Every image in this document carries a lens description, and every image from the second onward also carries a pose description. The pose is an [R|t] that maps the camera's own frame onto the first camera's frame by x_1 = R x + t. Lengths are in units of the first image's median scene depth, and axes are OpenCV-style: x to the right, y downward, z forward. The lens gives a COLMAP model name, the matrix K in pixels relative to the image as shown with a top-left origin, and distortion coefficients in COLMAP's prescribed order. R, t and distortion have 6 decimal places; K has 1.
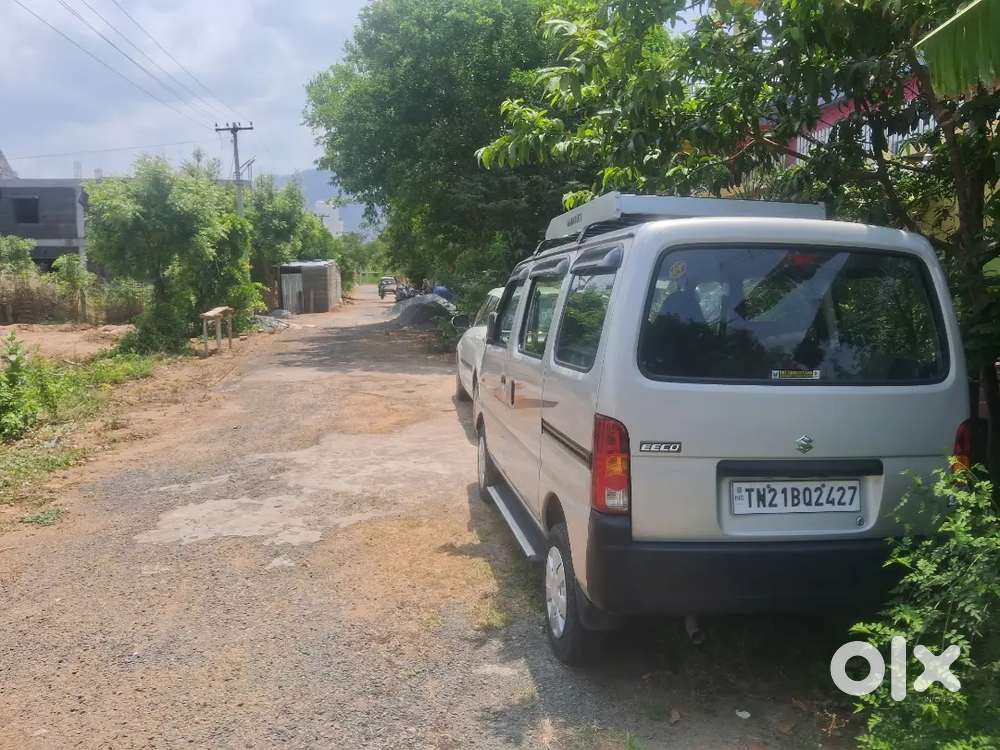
lens RADIAL K [[776.5, 0, 516.5], [0, 776.5, 371.6], [0, 0, 1]] dist [0.032151, -0.091430]
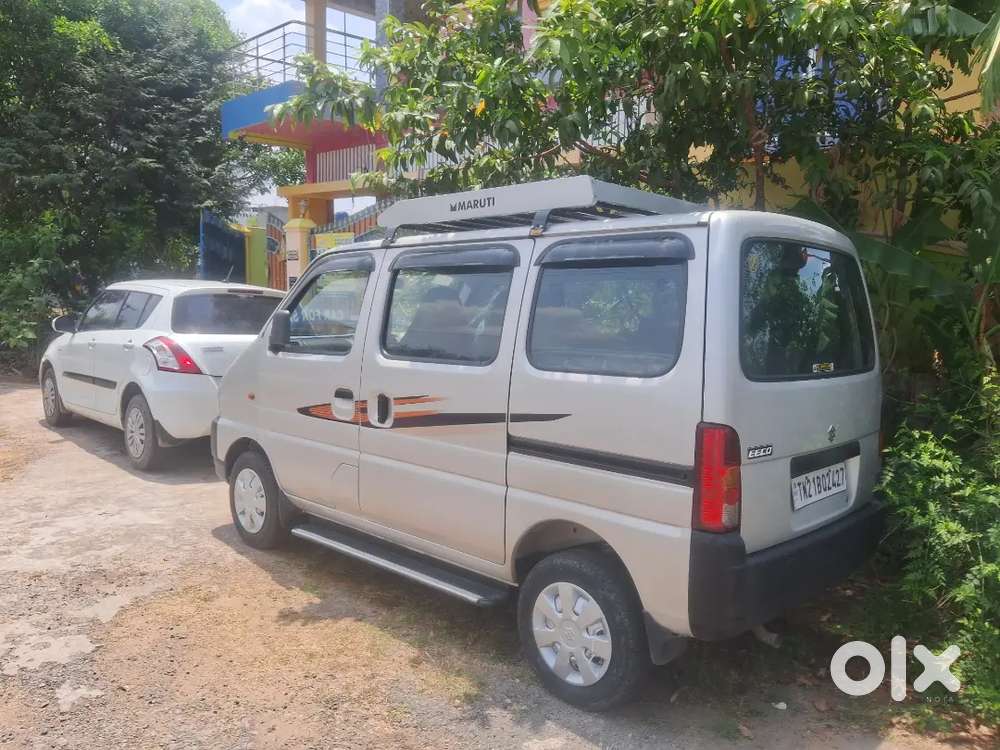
lens RADIAL K [[776.5, 0, 504.6], [0, 776.5, 368.2], [0, 0, 1]] dist [0.032151, -0.091430]
pose [[0.808707, -0.049948, 0.586087, -0.573632], [0.051867, 0.998562, 0.013533, -0.031025], [-0.585920, 0.019454, 0.810135, 0.383958]]
